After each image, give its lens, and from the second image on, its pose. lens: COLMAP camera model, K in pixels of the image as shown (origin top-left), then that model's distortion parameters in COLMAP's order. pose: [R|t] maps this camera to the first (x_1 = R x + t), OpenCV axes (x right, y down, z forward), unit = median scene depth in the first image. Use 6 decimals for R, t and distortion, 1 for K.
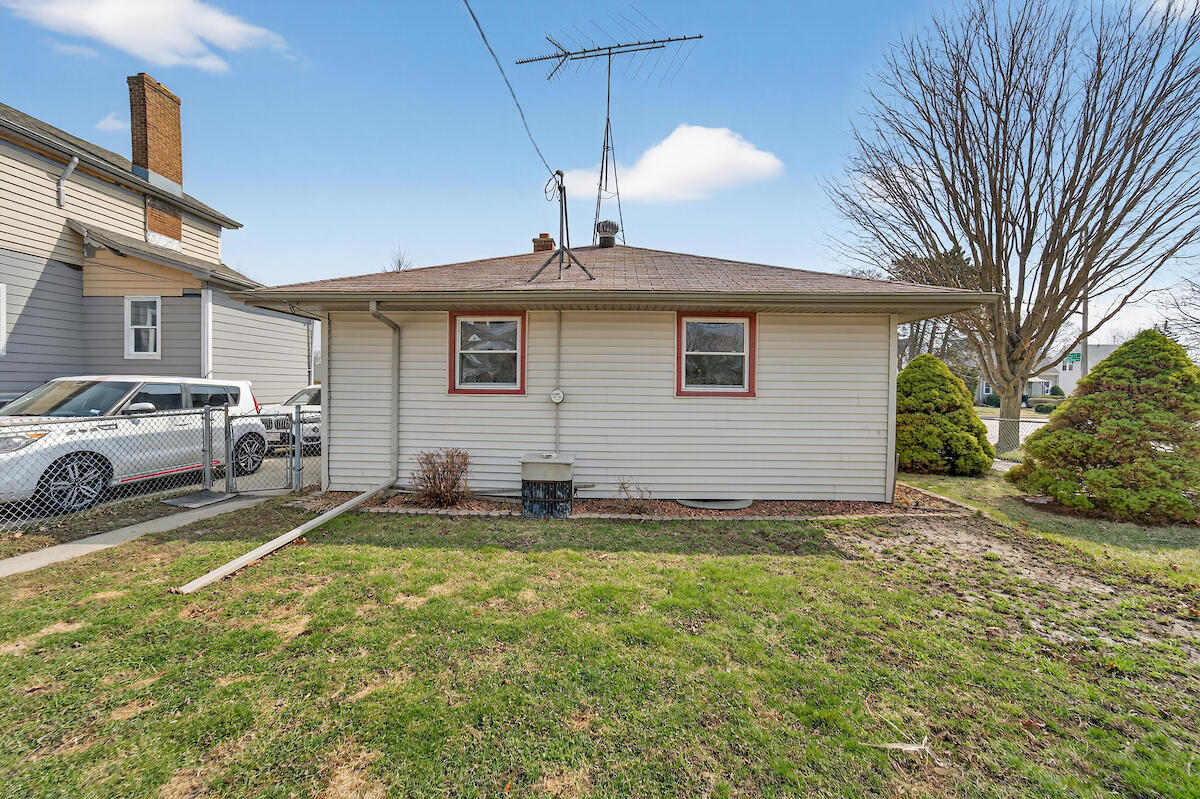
lens RADIAL K [[486.2, 0, 604.4], [0, 486.2, 394.2], [0, 0, 1]] dist [-0.001159, 0.000331]
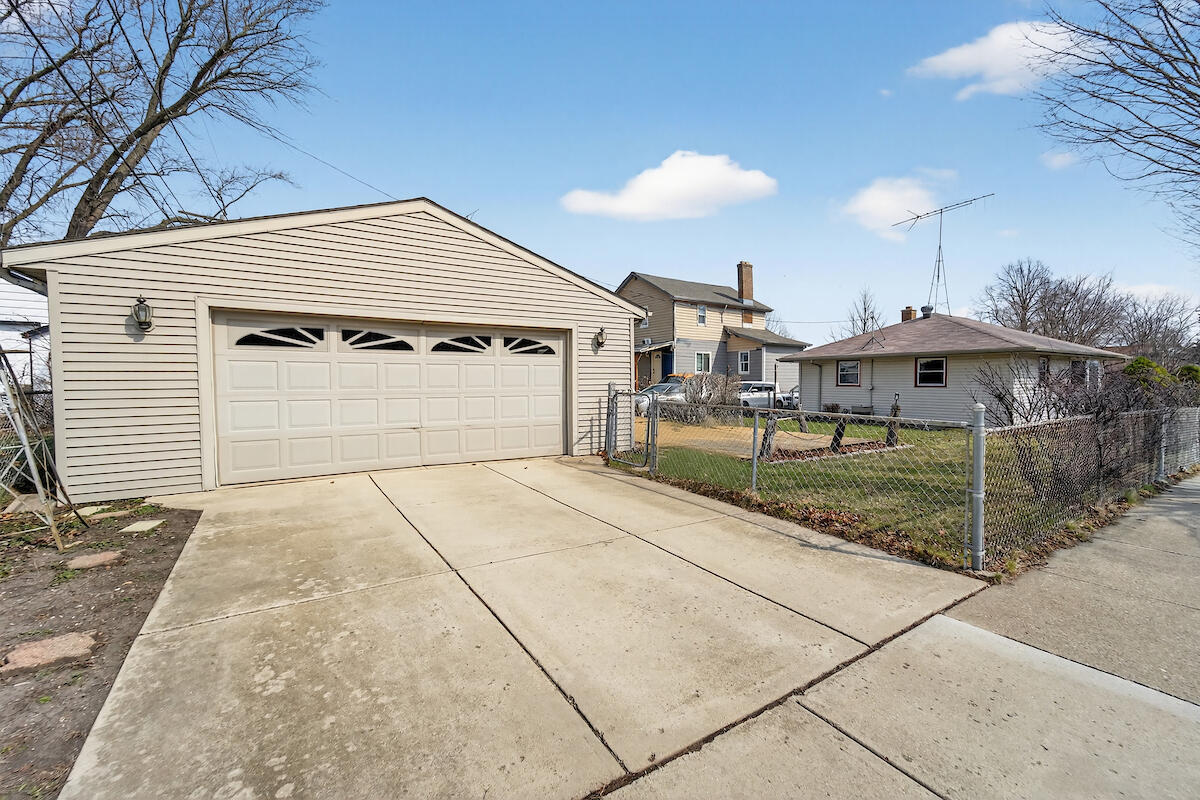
lens RADIAL K [[486.2, 0, 602.4], [0, 486.2, 394.9], [0, 0, 1]] dist [-0.001159, 0.000331]
pose [[0.581832, 0.015242, -0.813166, 0.859678], [-0.005452, 0.999875, 0.014840, 0.009763], [0.813291, -0.004201, 0.581842, -1.309366]]
